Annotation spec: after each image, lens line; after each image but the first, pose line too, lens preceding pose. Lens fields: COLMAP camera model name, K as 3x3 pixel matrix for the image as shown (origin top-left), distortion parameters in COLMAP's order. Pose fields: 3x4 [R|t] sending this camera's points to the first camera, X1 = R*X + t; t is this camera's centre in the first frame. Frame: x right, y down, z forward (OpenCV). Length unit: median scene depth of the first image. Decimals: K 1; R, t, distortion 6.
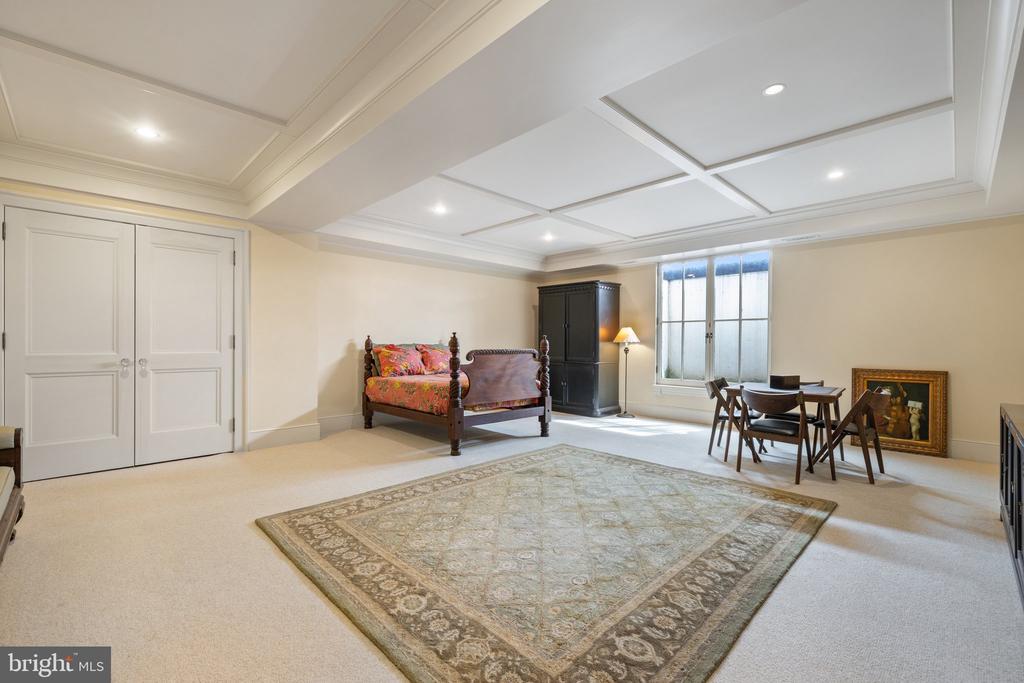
lens RADIAL K [[444.5, 0, 512.0], [0, 444.5, 341.5], [0, 0, 1]] dist [0.000580, 0.000009]
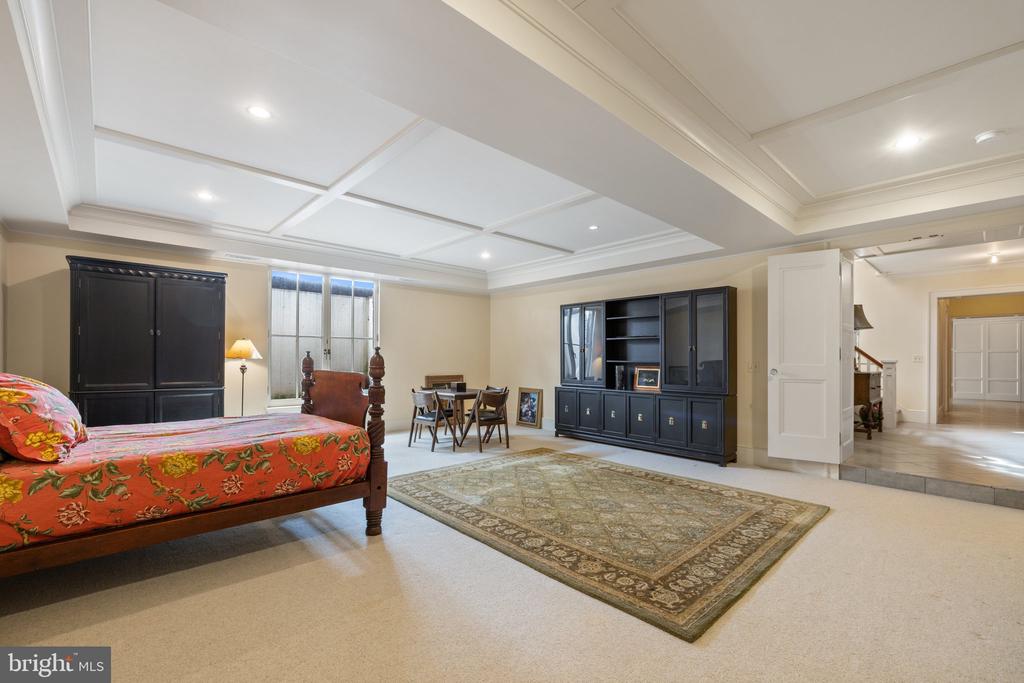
lens RADIAL K [[435.0, 0, 509.6], [0, 435.0, 353.1], [0, 0, 1]] dist [-0.001729, -0.000212]
pose [[0.031699, 0.007848, 0.999467, -0.919207], [-0.004718, 0.999959, -0.007702, -0.009359], [-0.999486, -0.004471, 0.031735, 0.937491]]
